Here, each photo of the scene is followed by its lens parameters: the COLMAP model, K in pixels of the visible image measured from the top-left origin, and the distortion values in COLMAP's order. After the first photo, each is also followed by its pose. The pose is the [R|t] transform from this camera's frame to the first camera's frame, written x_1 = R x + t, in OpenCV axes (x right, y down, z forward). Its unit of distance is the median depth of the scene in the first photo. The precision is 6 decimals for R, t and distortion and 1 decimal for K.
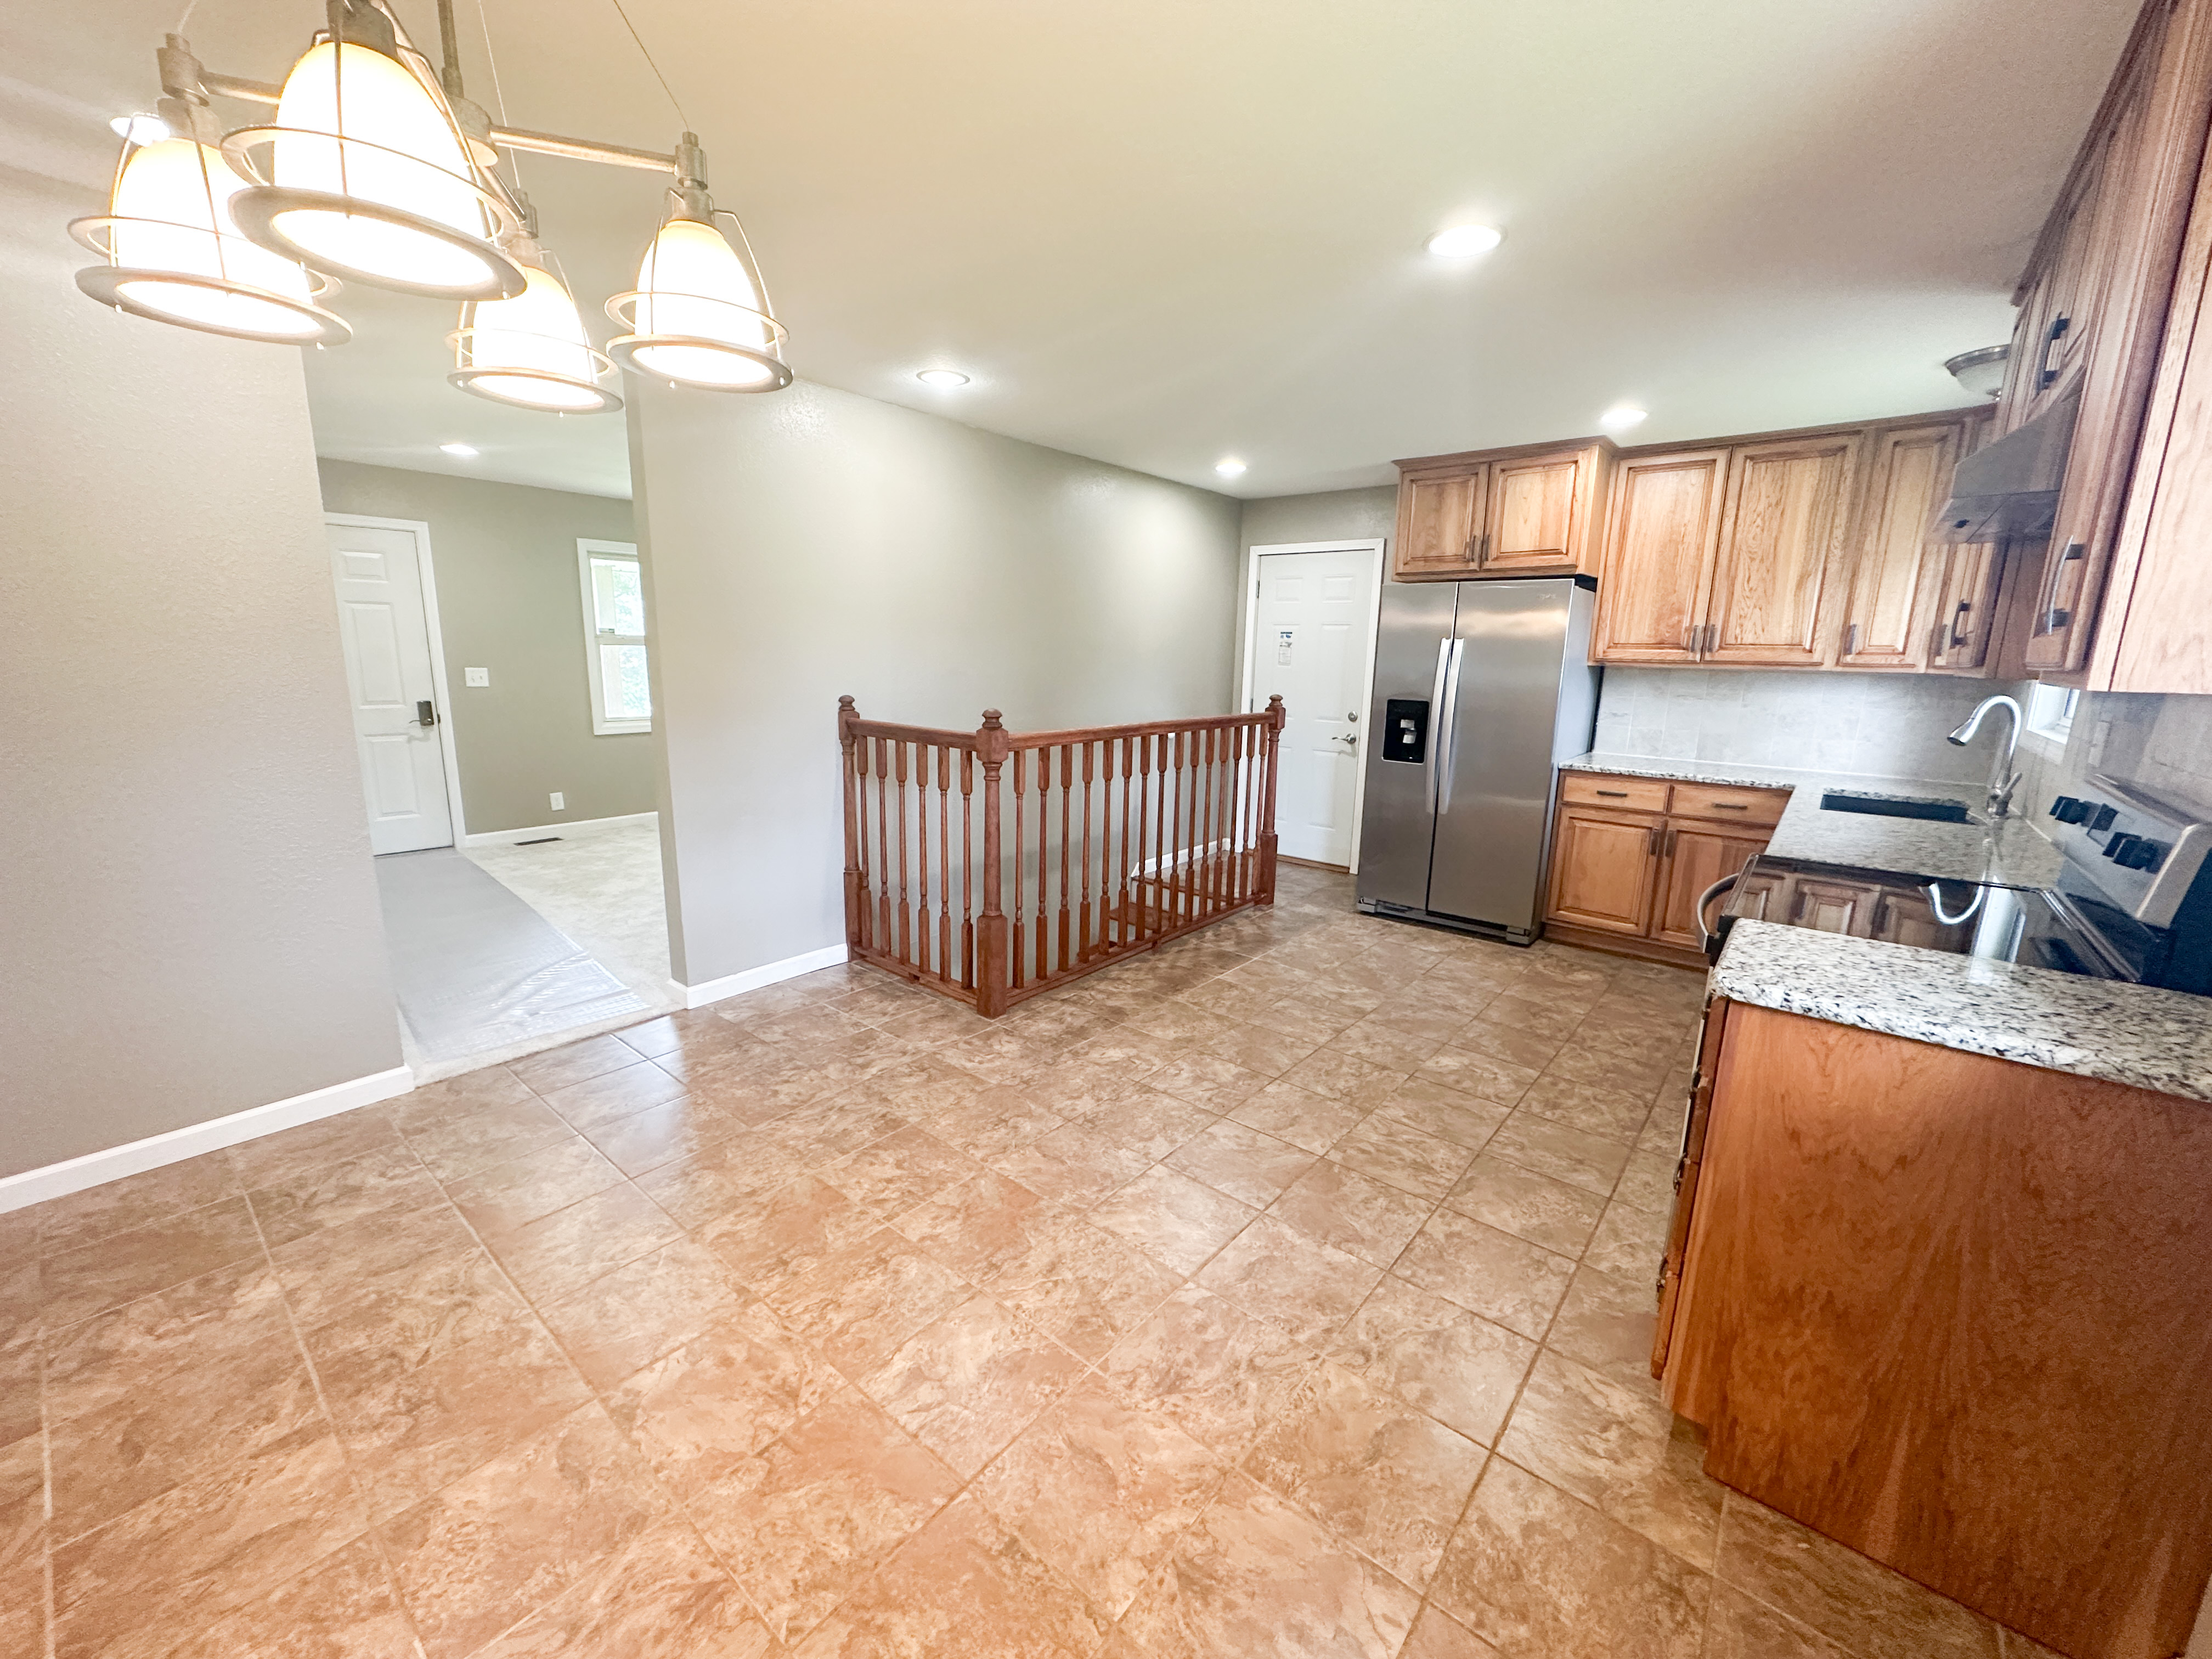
lens RADIAL K [[881.7, 0, 1110.2], [0, 881.7, 830.3], [0, 0, 1]] dist [0.001234, -0.000199]
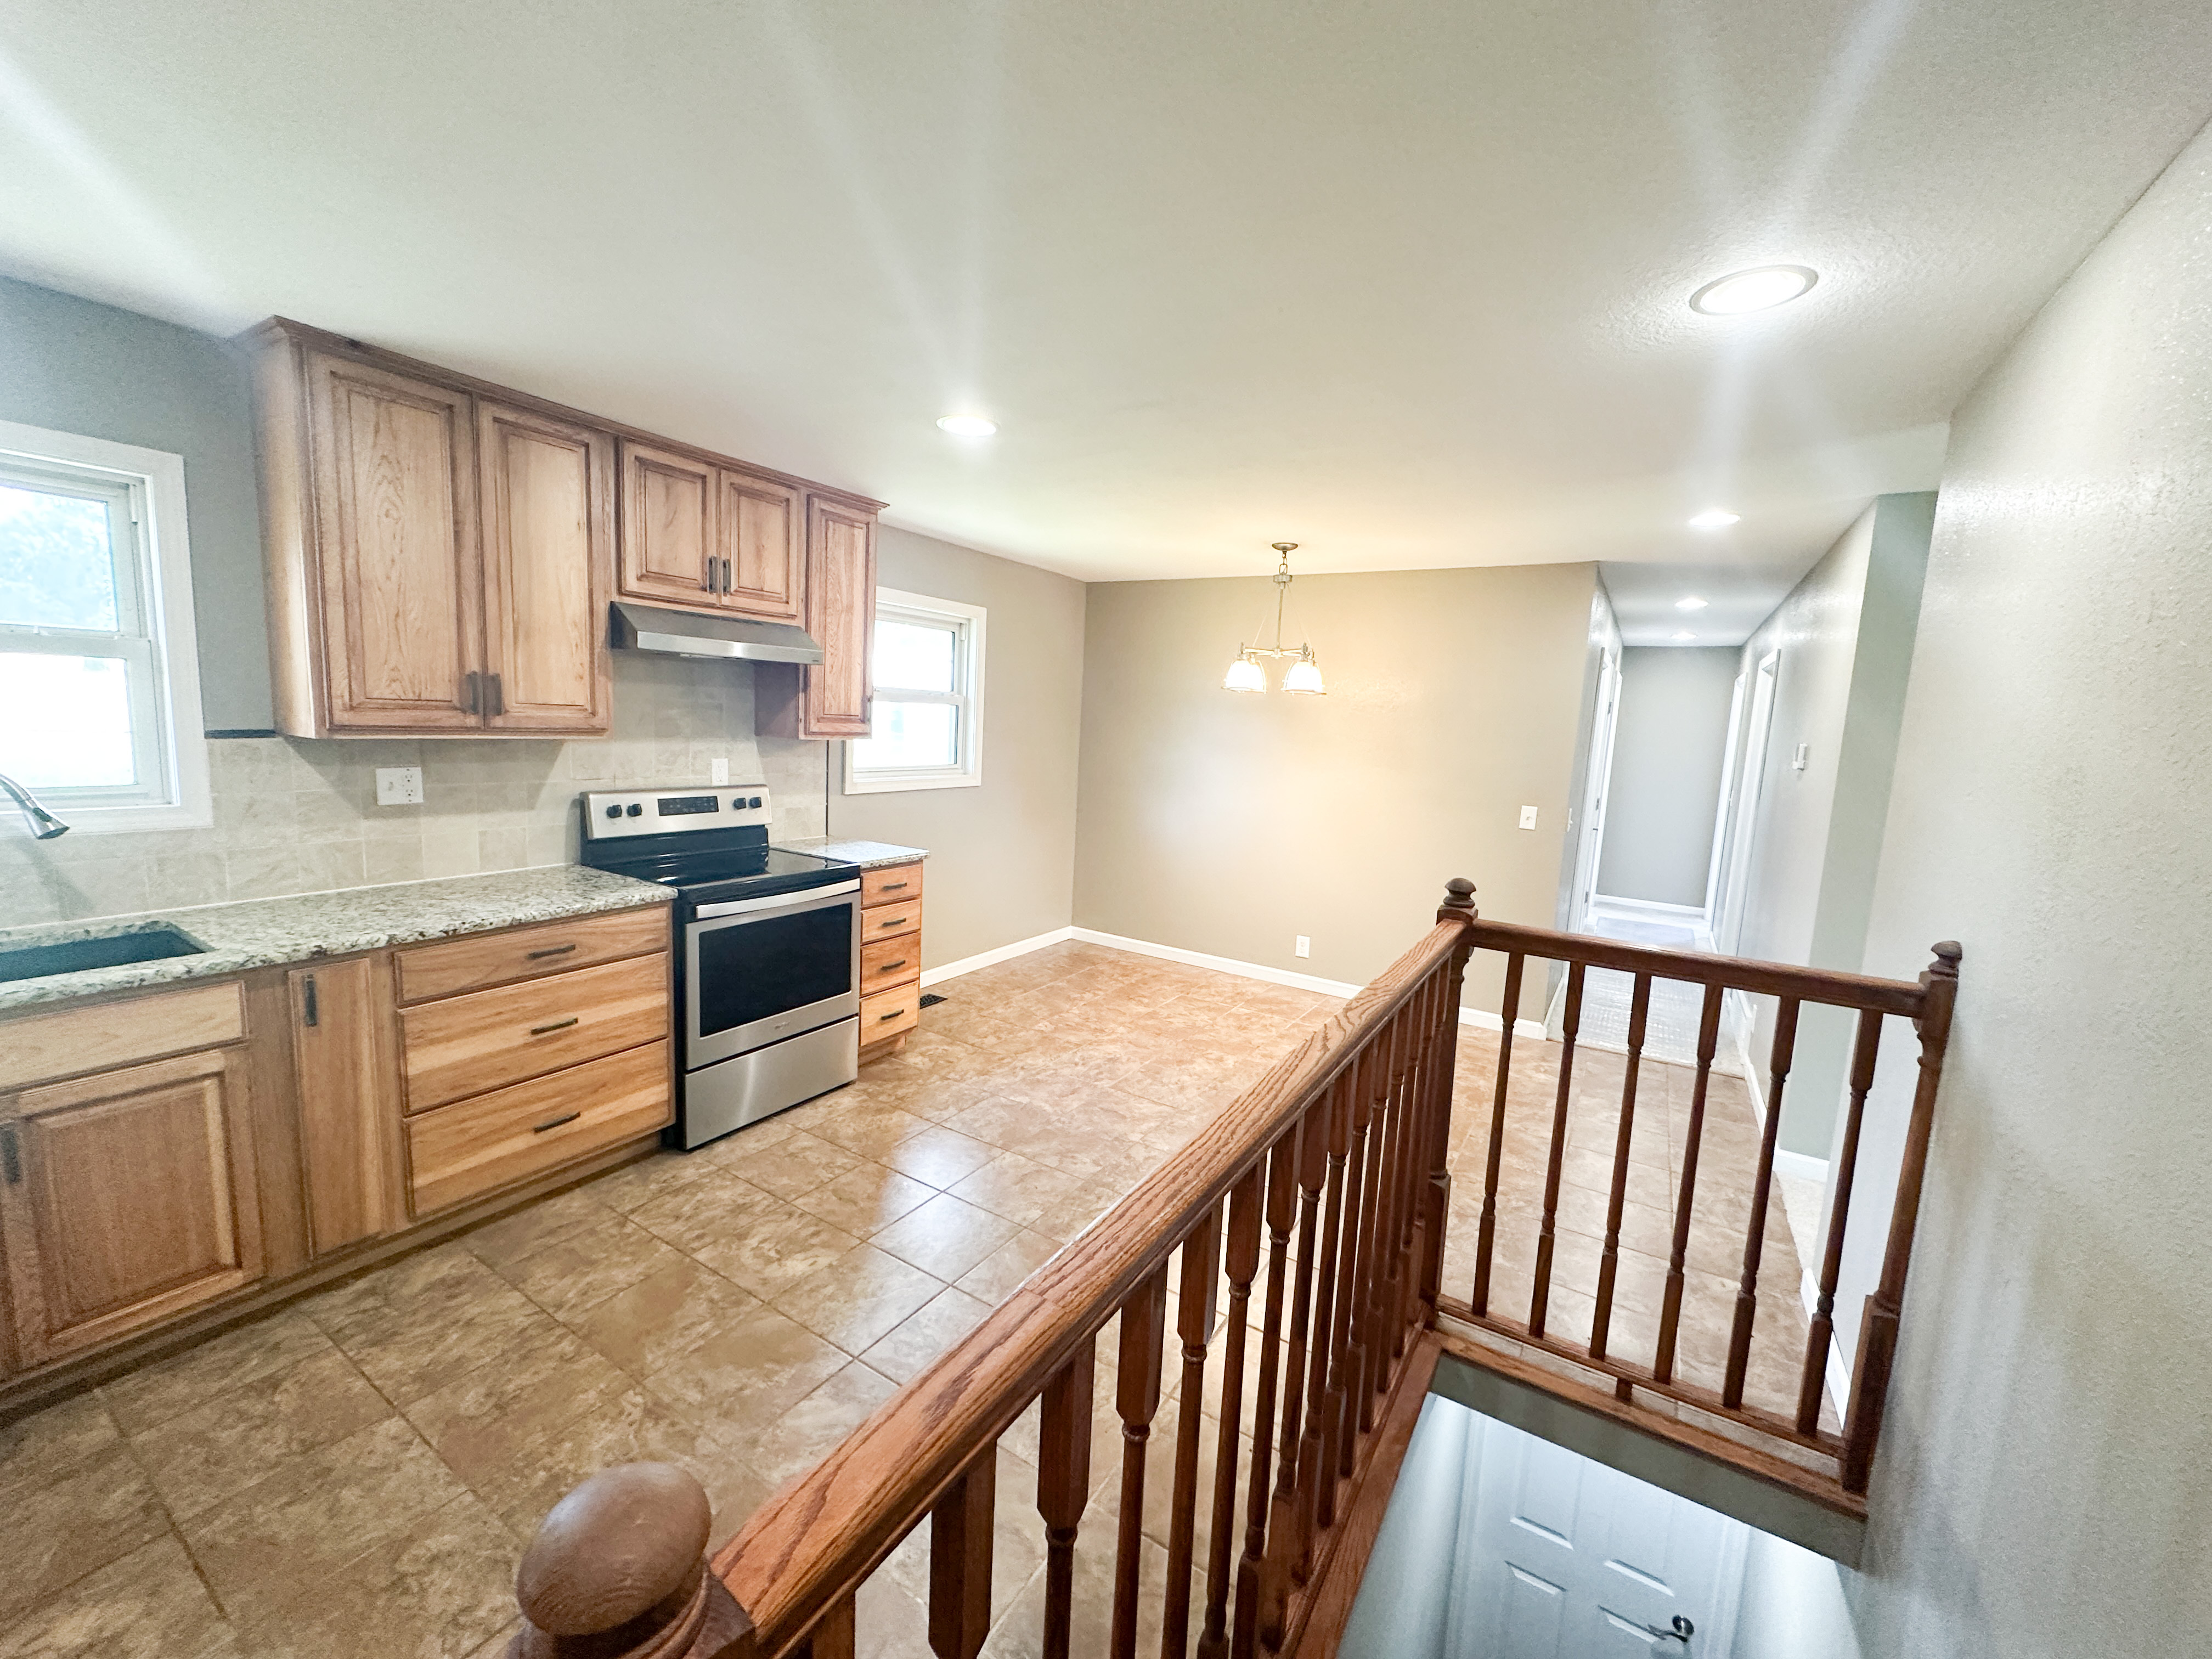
lens RADIAL K [[881.7, 0, 1111.4], [0, 881.7, 824.1], [0, 0, 1]] dist [0.001234, -0.000199]
pose [[-0.987806, -0.053772, -0.146109, 0.211014], [-0.098435, 0.942792, 0.318517, -0.329606], [0.120623, 0.329015, -0.936589, 1.415900]]
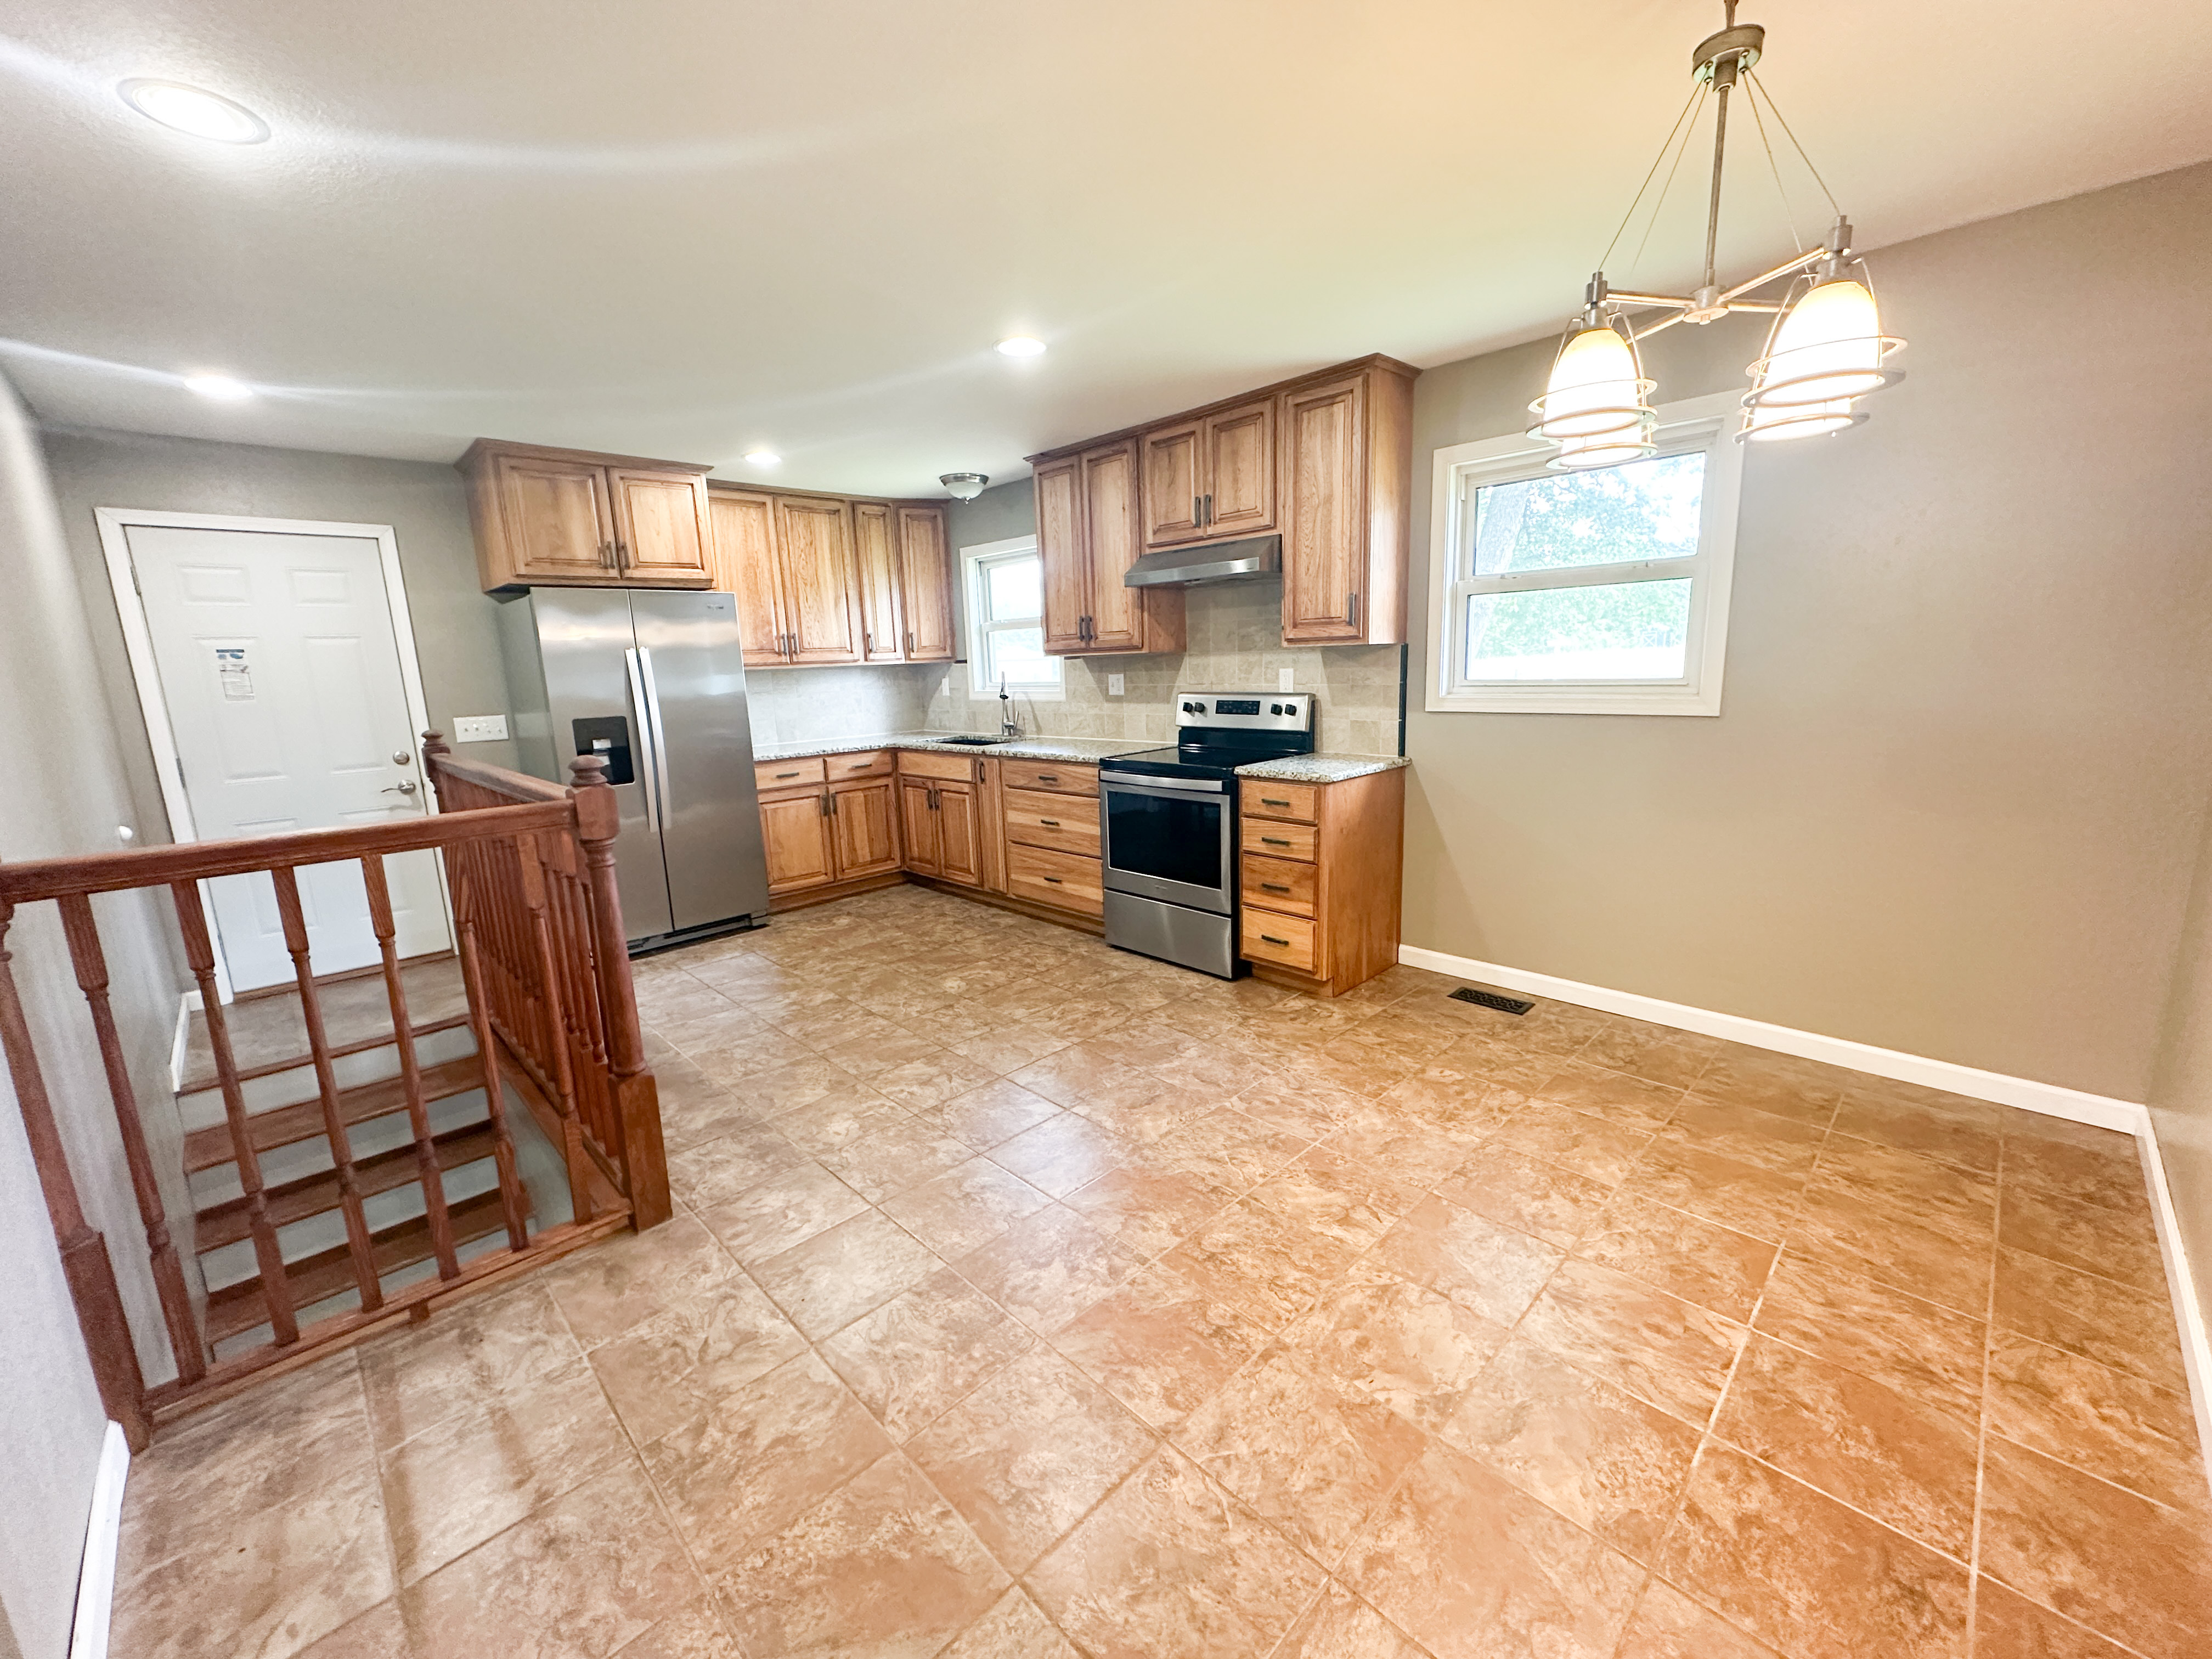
lens RADIAL K [[881.7, 0, 1106.1], [0, 881.7, 826.3], [0, 0, 1]] dist [0.001234, -0.000199]
pose [[0.101363, -0.209781, 0.972480, -0.641164], [0.239353, 0.953944, 0.180834, -0.101148], [-0.965627, 0.214436, 0.146907, 0.491635]]
